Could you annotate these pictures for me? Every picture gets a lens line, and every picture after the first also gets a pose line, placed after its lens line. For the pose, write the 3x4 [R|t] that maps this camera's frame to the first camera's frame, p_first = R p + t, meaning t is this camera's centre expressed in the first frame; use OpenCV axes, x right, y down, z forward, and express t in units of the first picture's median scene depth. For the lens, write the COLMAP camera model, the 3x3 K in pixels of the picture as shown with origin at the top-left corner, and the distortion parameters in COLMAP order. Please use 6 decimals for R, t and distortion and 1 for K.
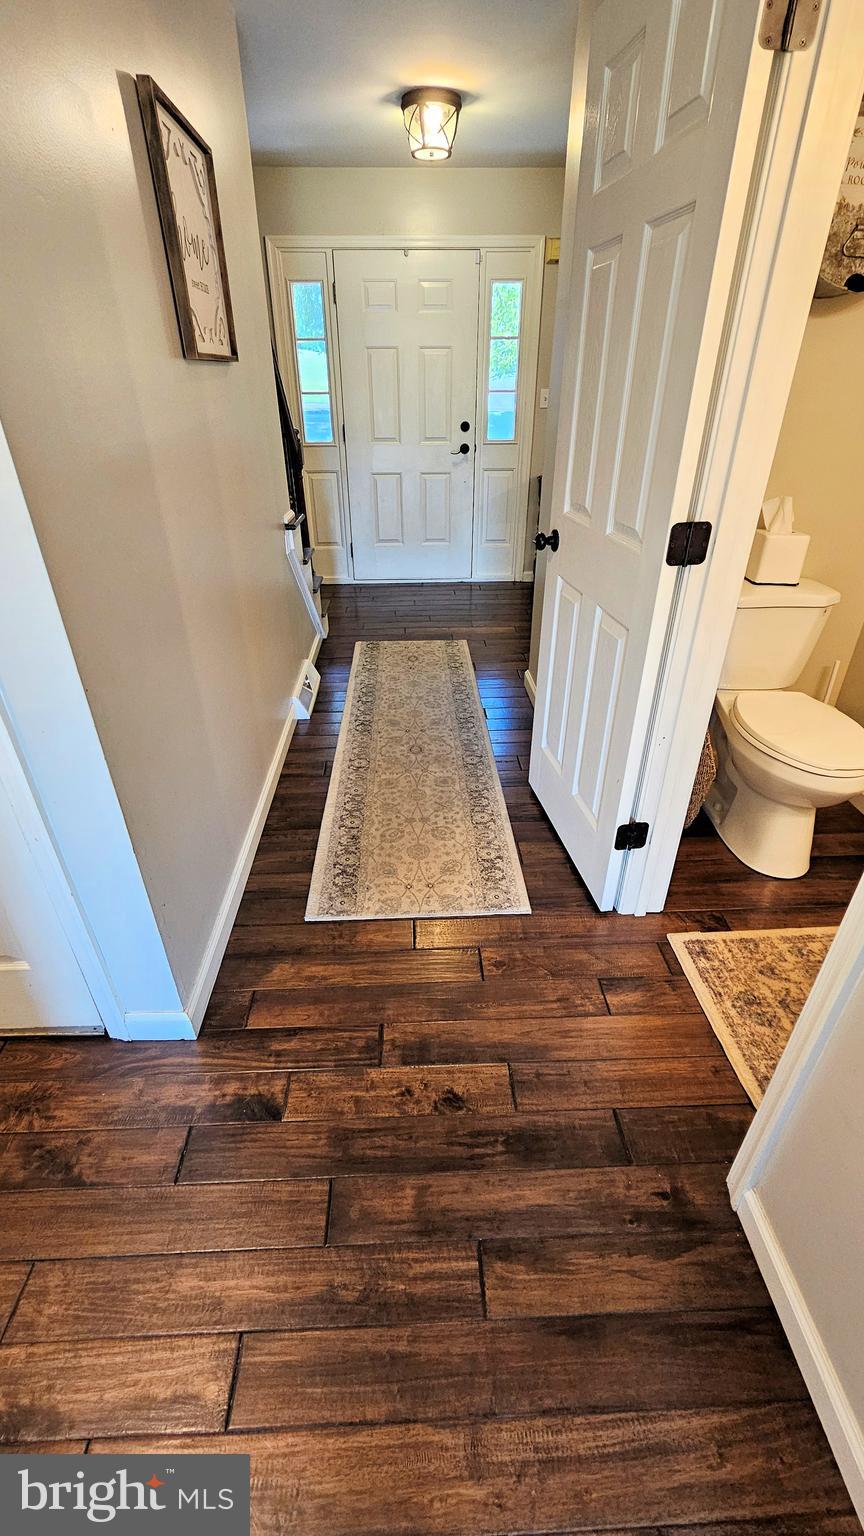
lens RADIAL K [[631.7, 0, 432.0], [0, 631.7, 768.0], [0, 0, 1]] dist [0.000391, -0.000213]
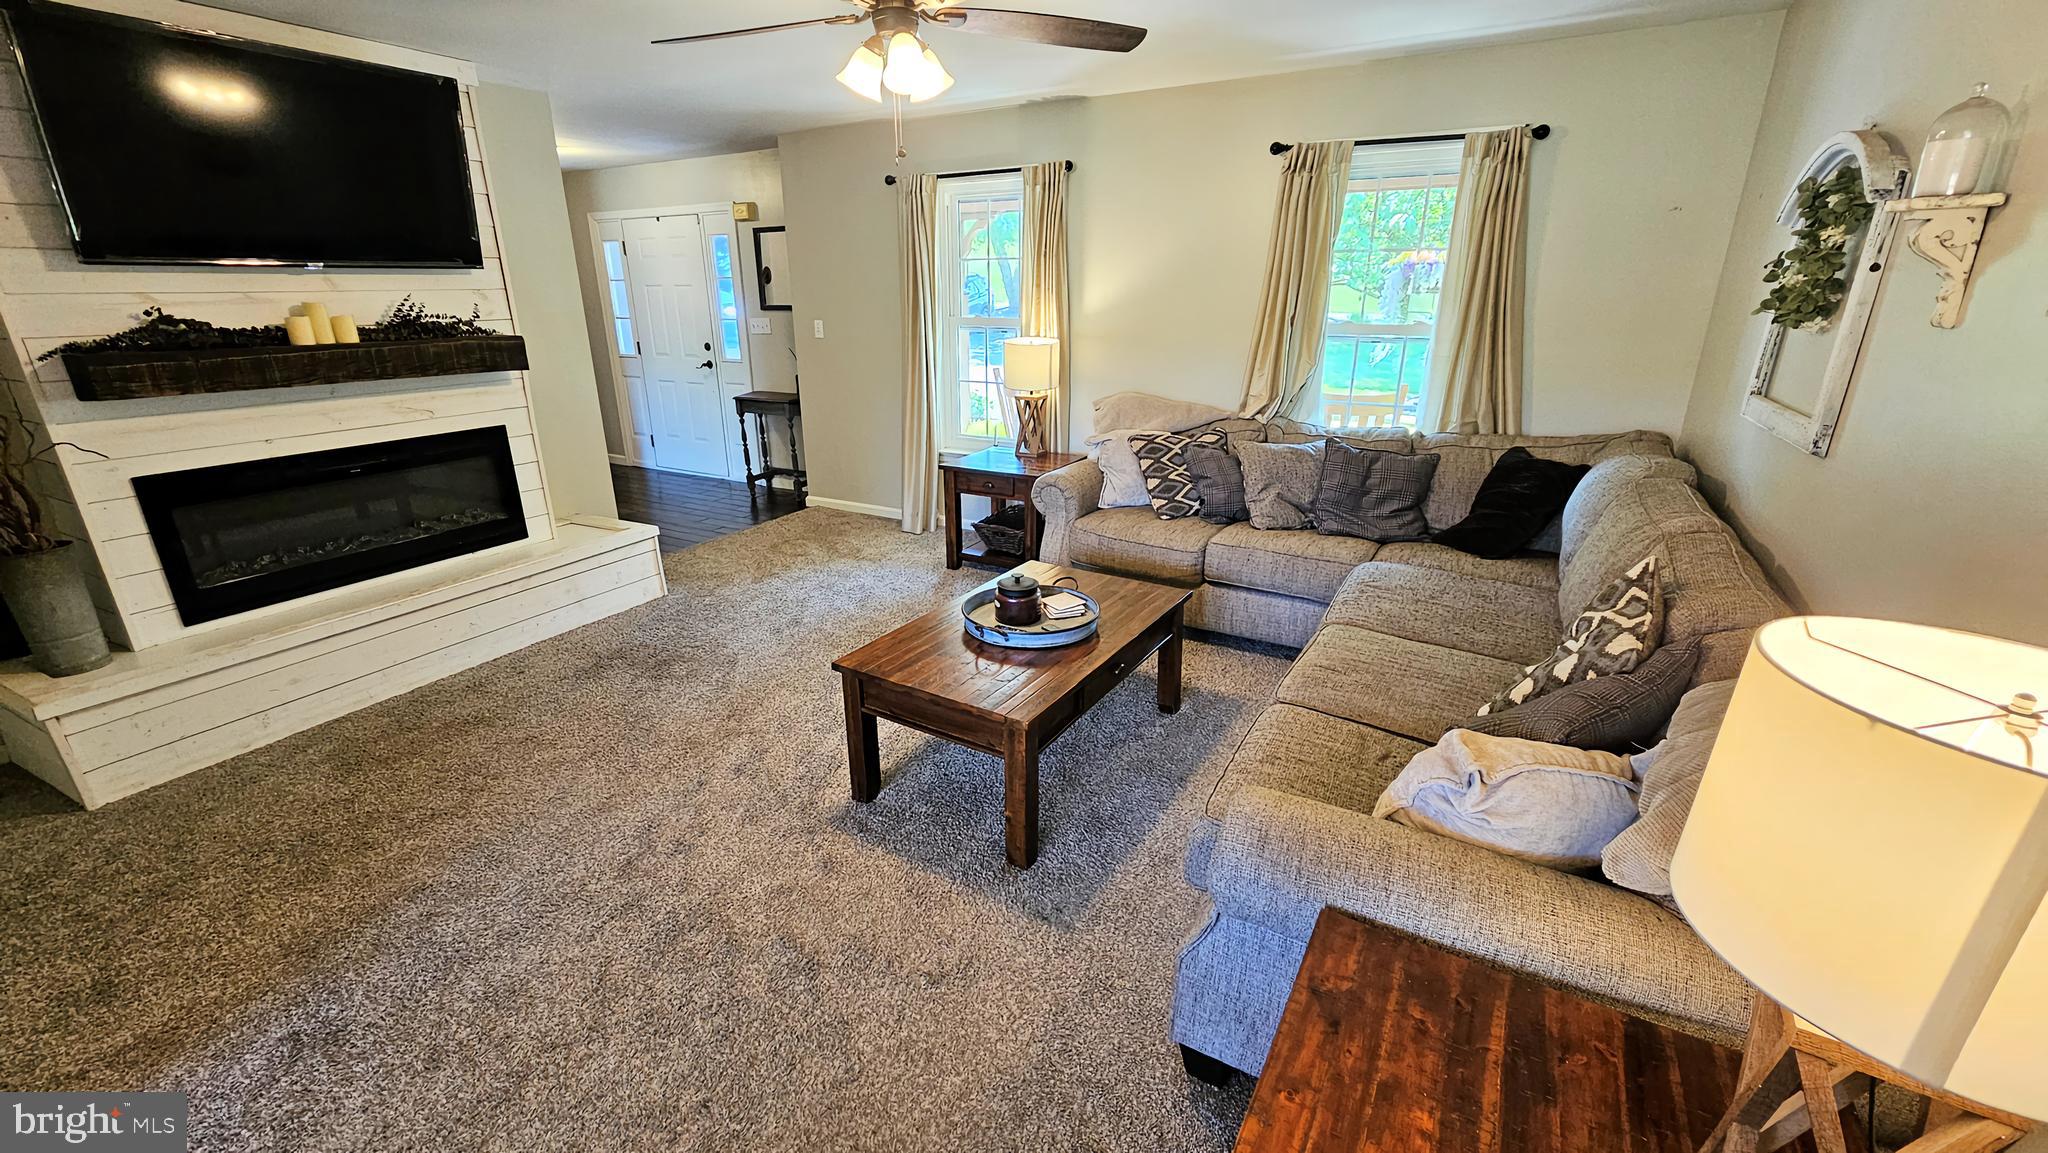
lens RADIAL K [[842.2, 0, 1003.8], [0, 842.2, 577.1], [0, 0, 1]] dist [0.000391, -0.000213]
pose [[0.830051, 0.183012, -0.526803, 1.345259], [-0.283601, 0.951880, -0.116168, -0.119948], [0.480194, 0.245827, 0.842011, 0.082652]]
